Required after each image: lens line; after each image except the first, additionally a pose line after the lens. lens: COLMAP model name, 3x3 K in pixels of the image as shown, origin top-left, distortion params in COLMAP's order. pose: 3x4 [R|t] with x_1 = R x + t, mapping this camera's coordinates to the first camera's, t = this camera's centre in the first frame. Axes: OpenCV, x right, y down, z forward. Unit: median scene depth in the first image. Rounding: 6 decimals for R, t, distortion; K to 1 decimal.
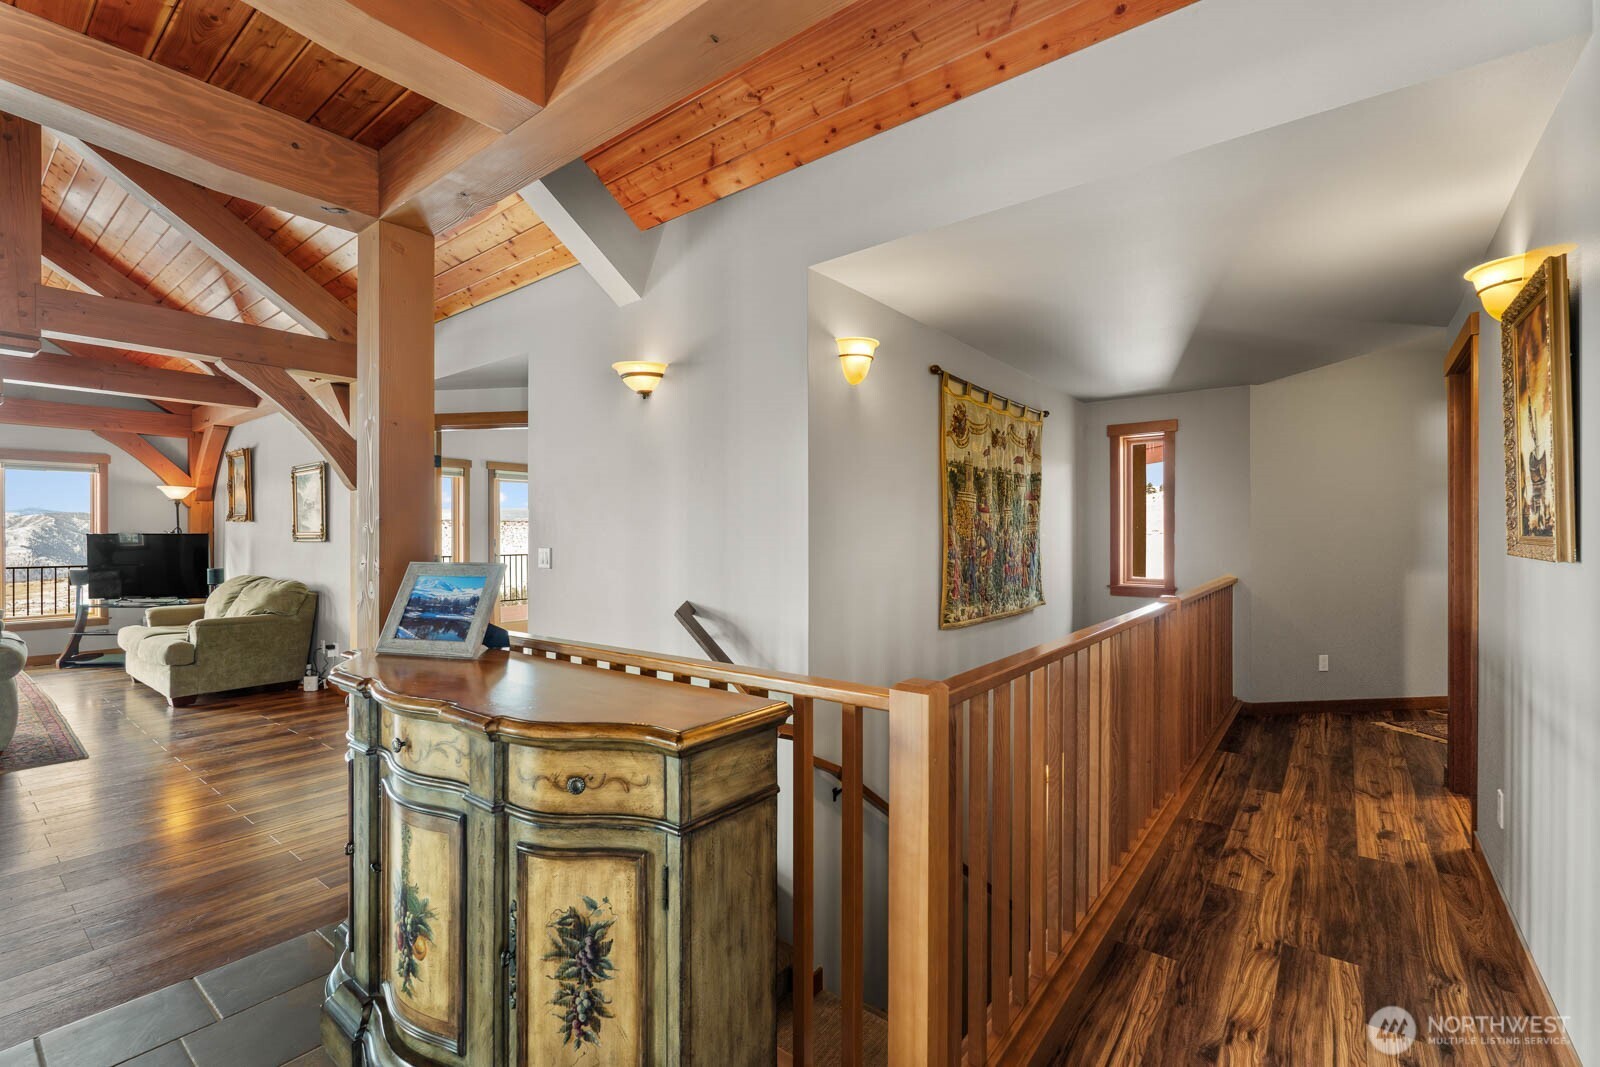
lens RADIAL K [[703.8, 0, 800.0], [0, 703.8, 533.5], [0, 0, 1]] dist [-0.003133, -0.000314]
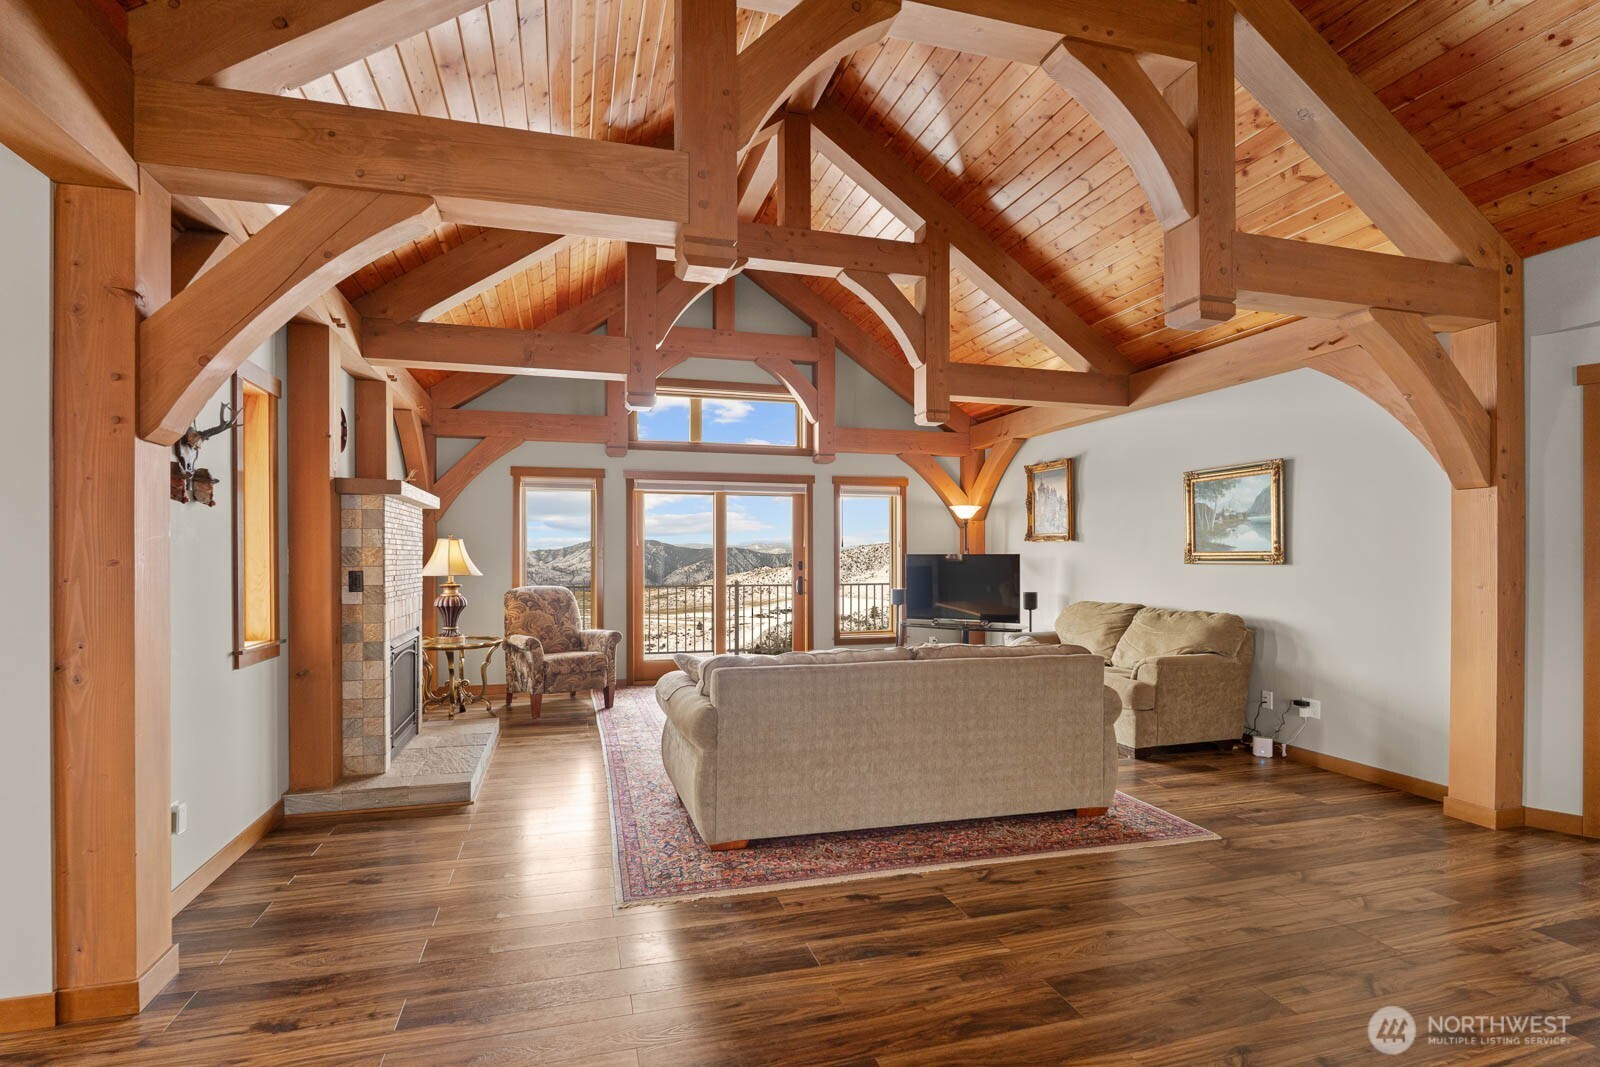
lens RADIAL K [[730.6, 0, 763.2], [0, 730.6, 561.6], [0, 0, 1]] dist [-0.001889, -0.000767]
pose [[0.801222, 0.005690, -0.598340, -0.660230], [-0.000945, 0.999966, 0.008244, 0.002902], [0.598366, -0.006040, 0.801200, 0.025447]]
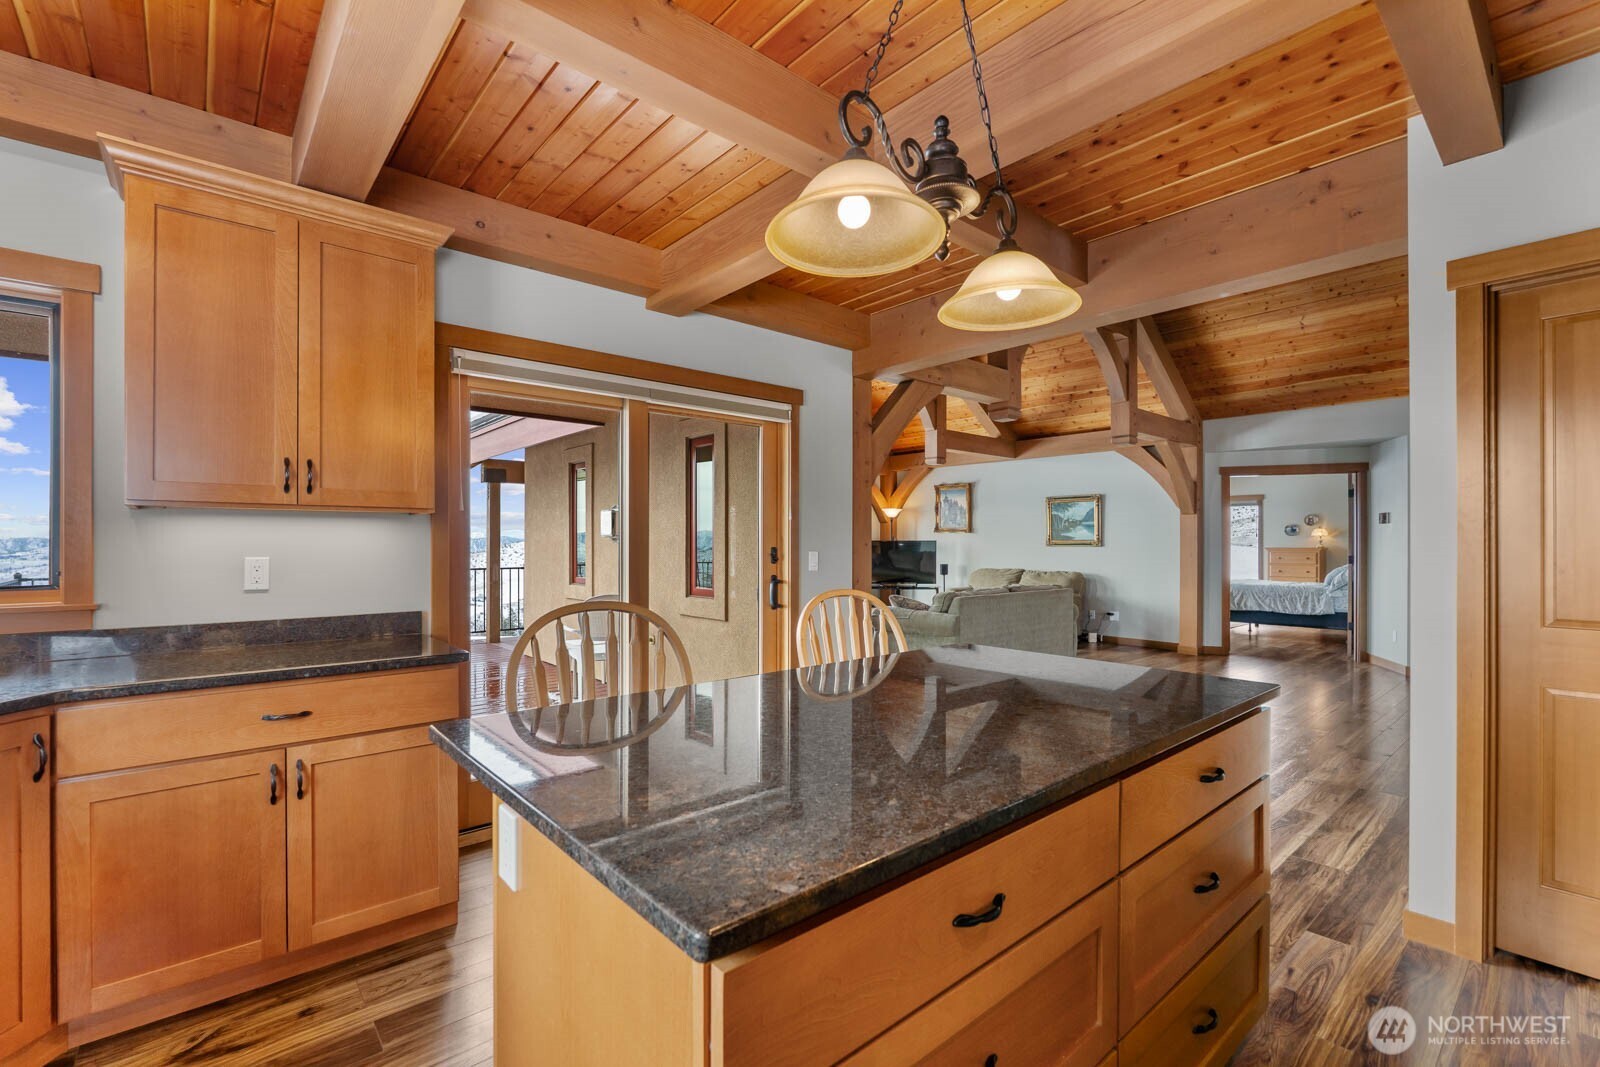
lens RADIAL K [[701.0, 0, 804.6], [0, 701.0, 536.8], [0, 0, 1]] dist [-0.002656, -0.000445]
pose [[0.983568, 0.002593, -0.180522, -1.046784], [-0.003400, 0.999986, -0.004161, -0.000370], [0.180508, 0.004707, 0.983562, -0.636508]]
